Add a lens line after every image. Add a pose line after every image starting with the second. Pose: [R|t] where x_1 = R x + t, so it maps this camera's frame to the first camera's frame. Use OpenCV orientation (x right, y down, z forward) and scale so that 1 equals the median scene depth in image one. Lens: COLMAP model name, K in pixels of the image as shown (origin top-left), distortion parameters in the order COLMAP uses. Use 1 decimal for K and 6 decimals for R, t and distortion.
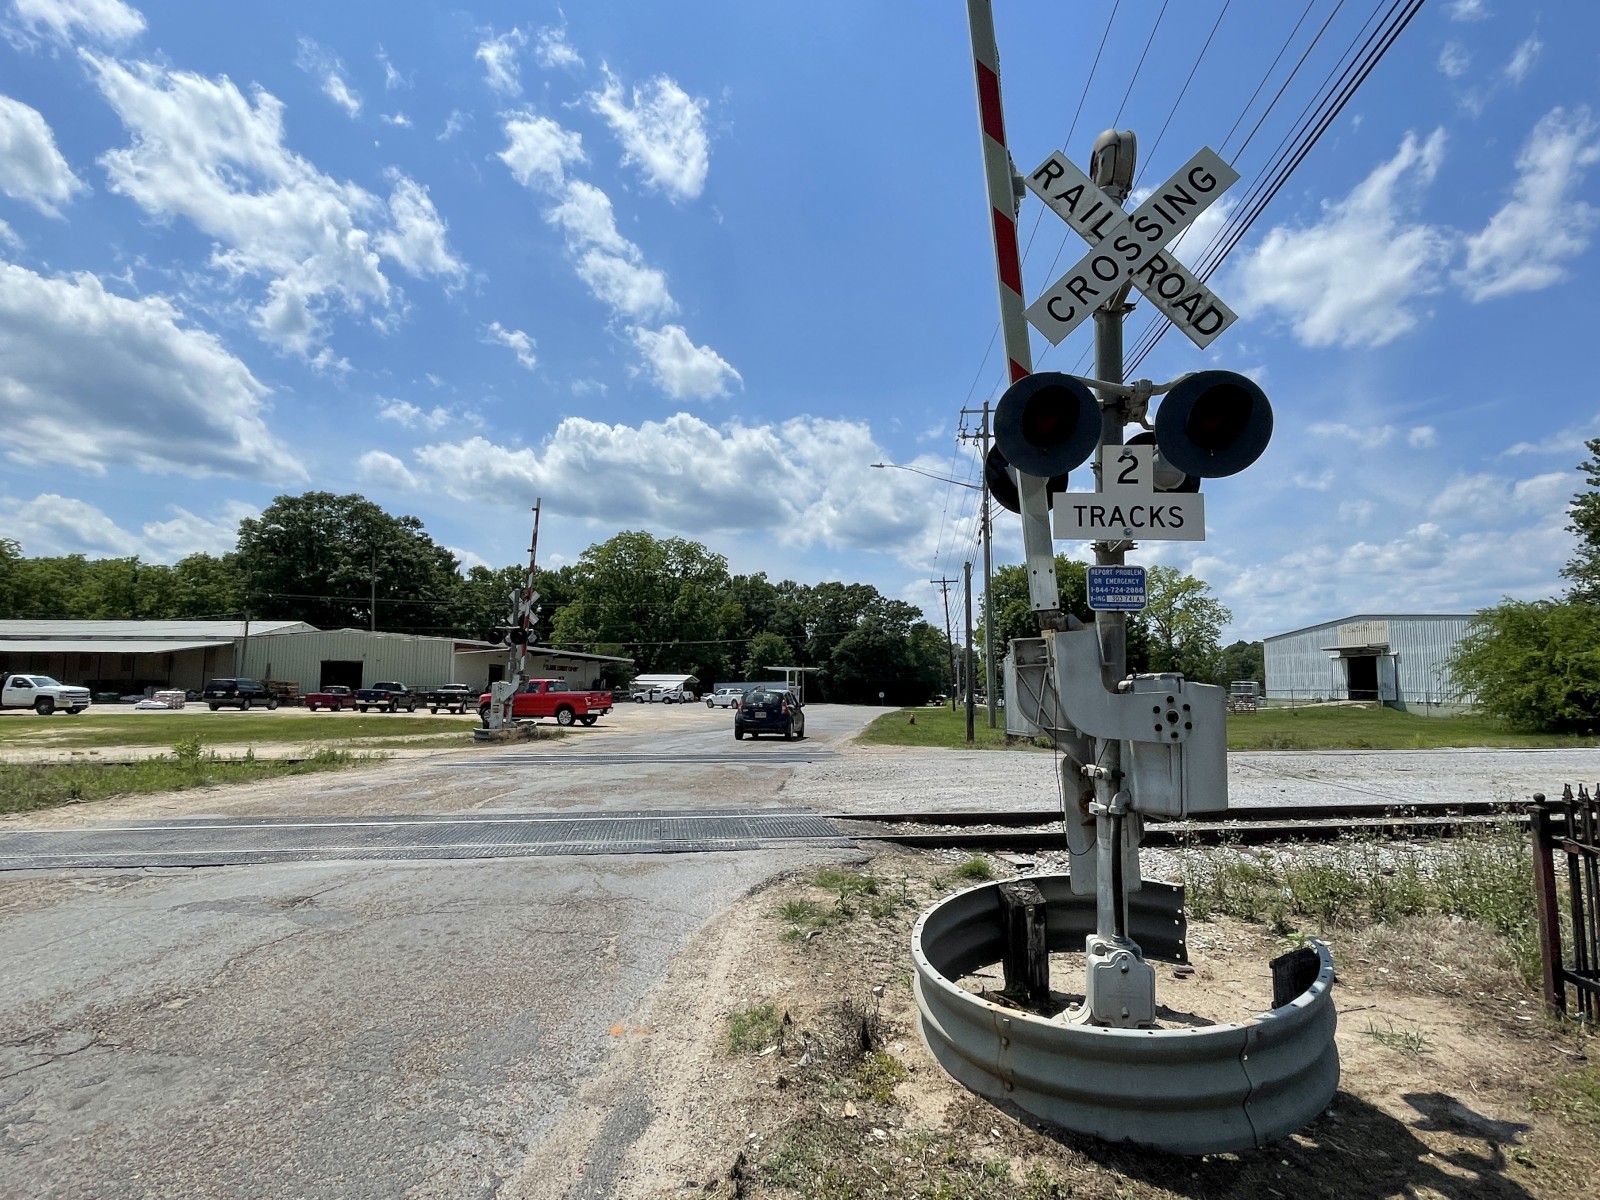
lens RADIAL K [[843.9, 0, 806.3], [0, 843.9, 595.5], [0, 0, 1]] dist [-0.006828, -0.000062]
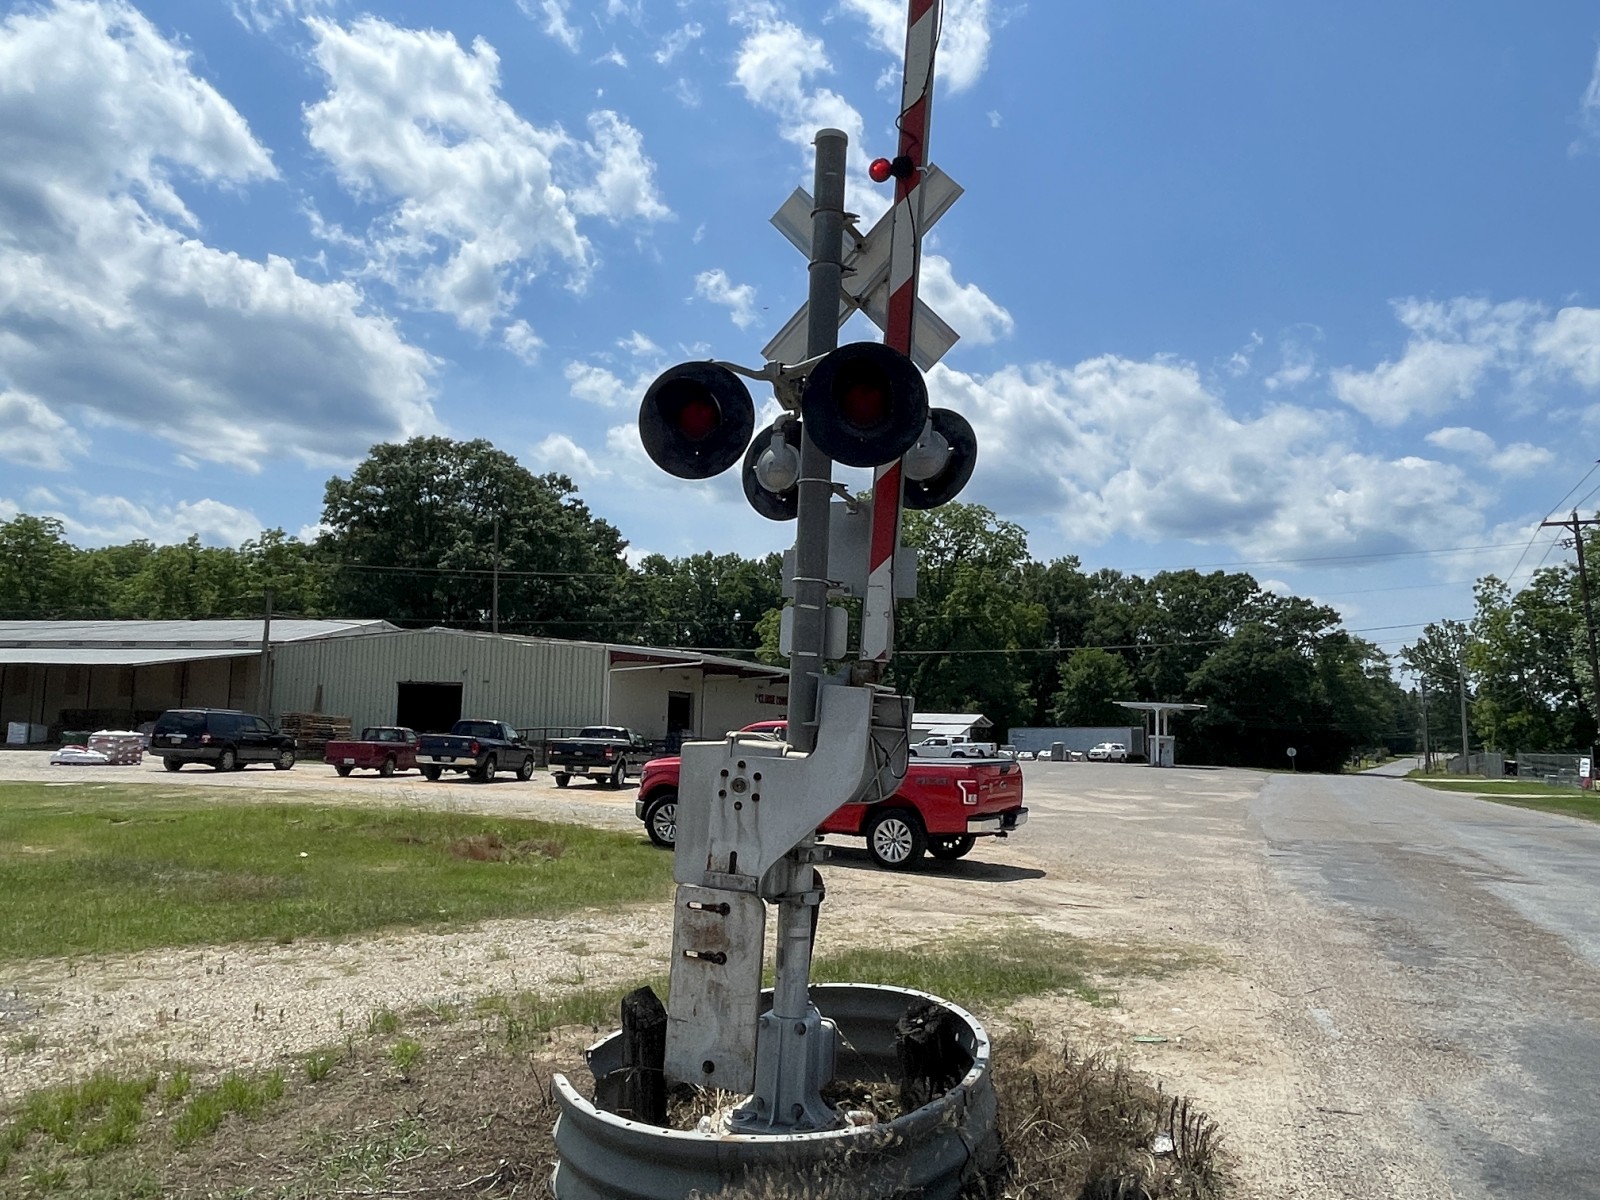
lens RADIAL K [[1164.7, 0, 801.1], [0, 1164.7, 593.6], [0, 0, 1]] dist [-0.000161, 0.000709]
pose [[0.969640, -0.012235, -0.244232, -0.067599], [0.009809, 0.999890, -0.011147, 0.017848], [0.244341, 0.008413, 0.969653, 0.180495]]
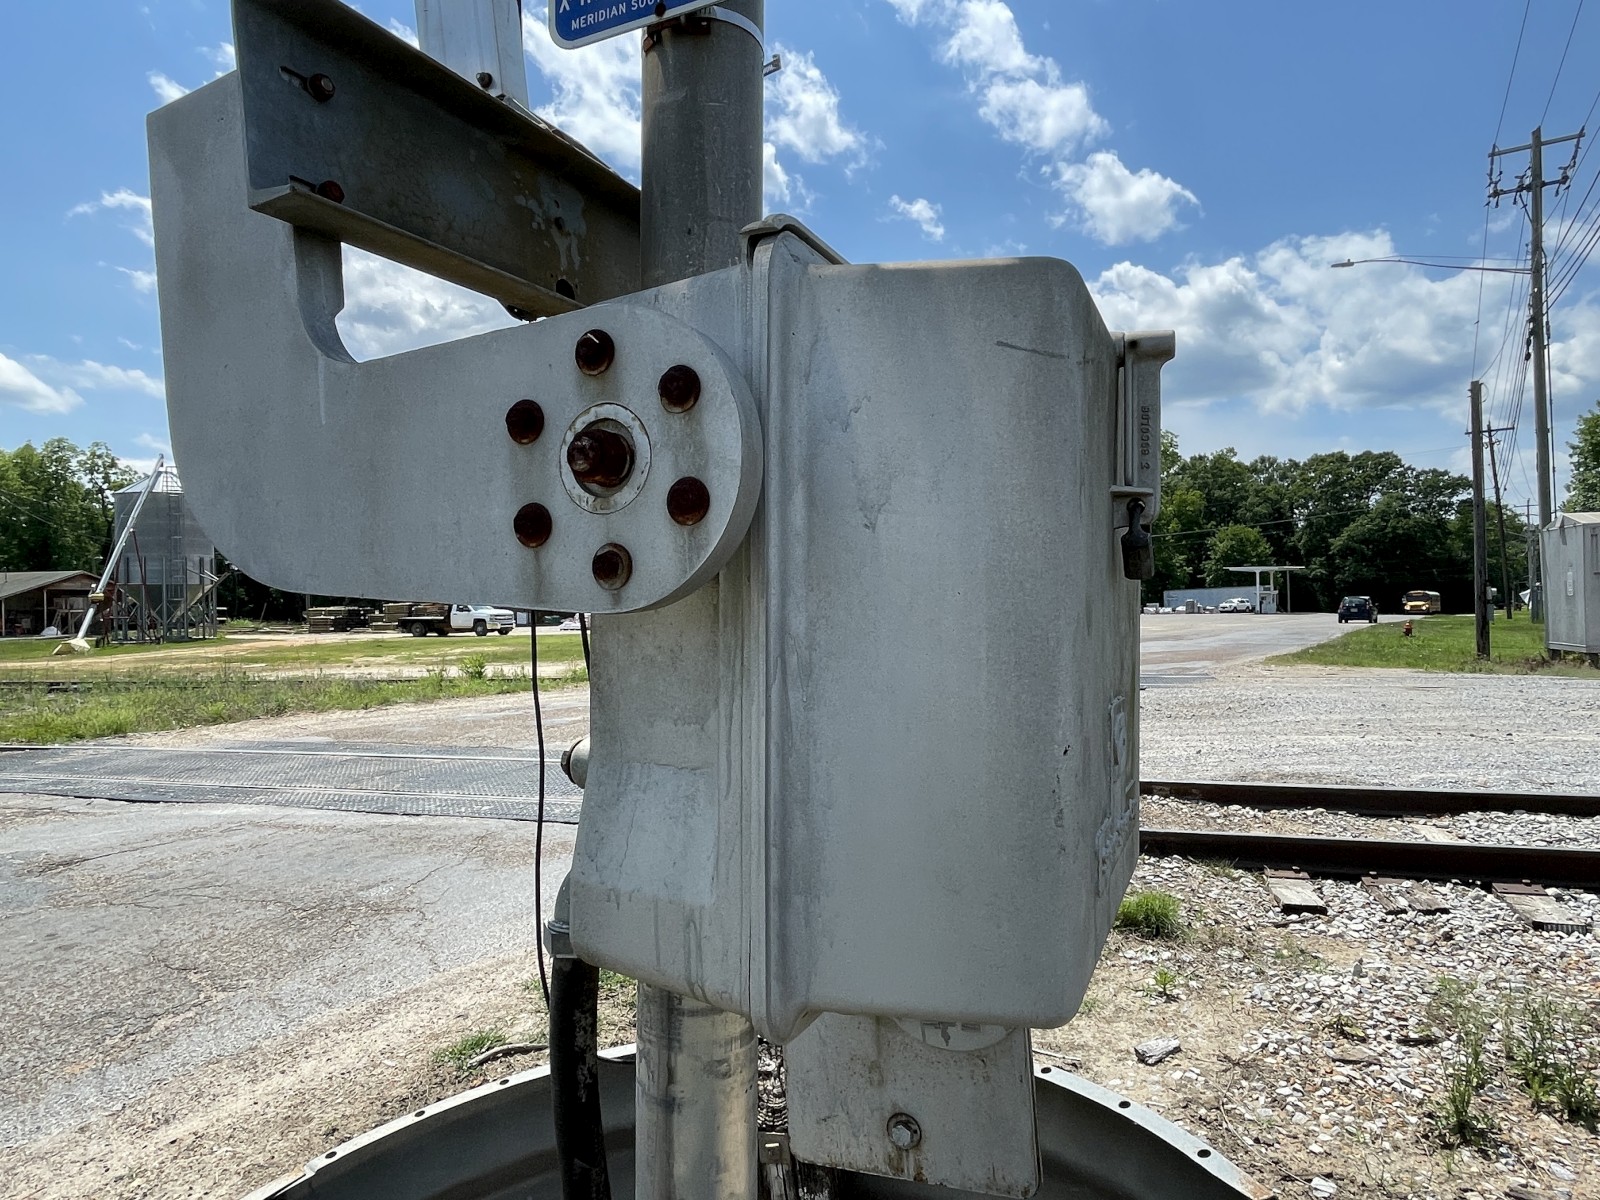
lens RADIAL K [[970.8, 0, 812.4], [0, 970.8, 595.6], [0, 0, 1]] dist [-0.003354, -0.000862]
pose [[0.890376, -0.028104, -0.454357, 0.018859], [0.074795, 0.993560, 0.085114, 0.005372], [0.449039, -0.109767, 0.886744, 0.028770]]
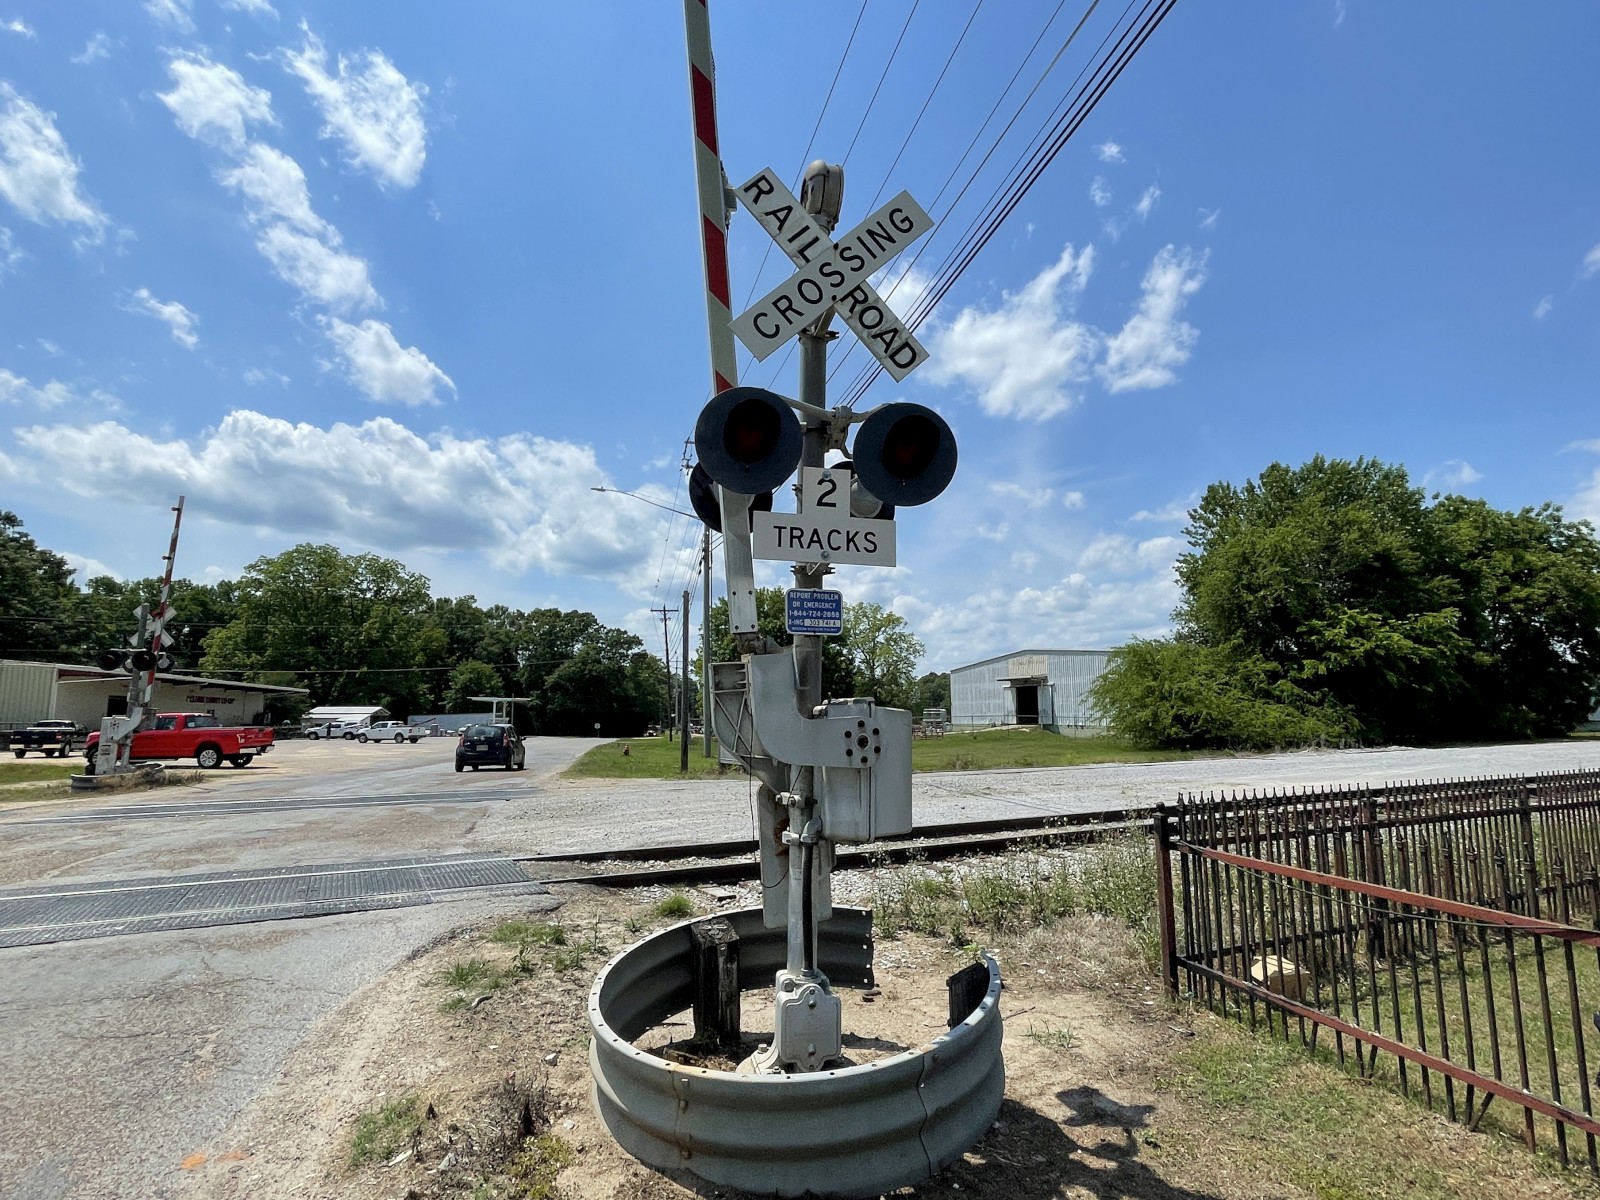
lens RADIAL K [[843.9, 0, 806.3], [0, 843.9, 595.5], [0, 0, 1]] dist [-0.006828, -0.000062]
pose [[0.946714, 0.033957, 0.320280, 0.001551], [-0.022661, 0.998985, -0.038931, 0.000407], [-0.321277, 0.029599, 0.946523, 0.002413]]
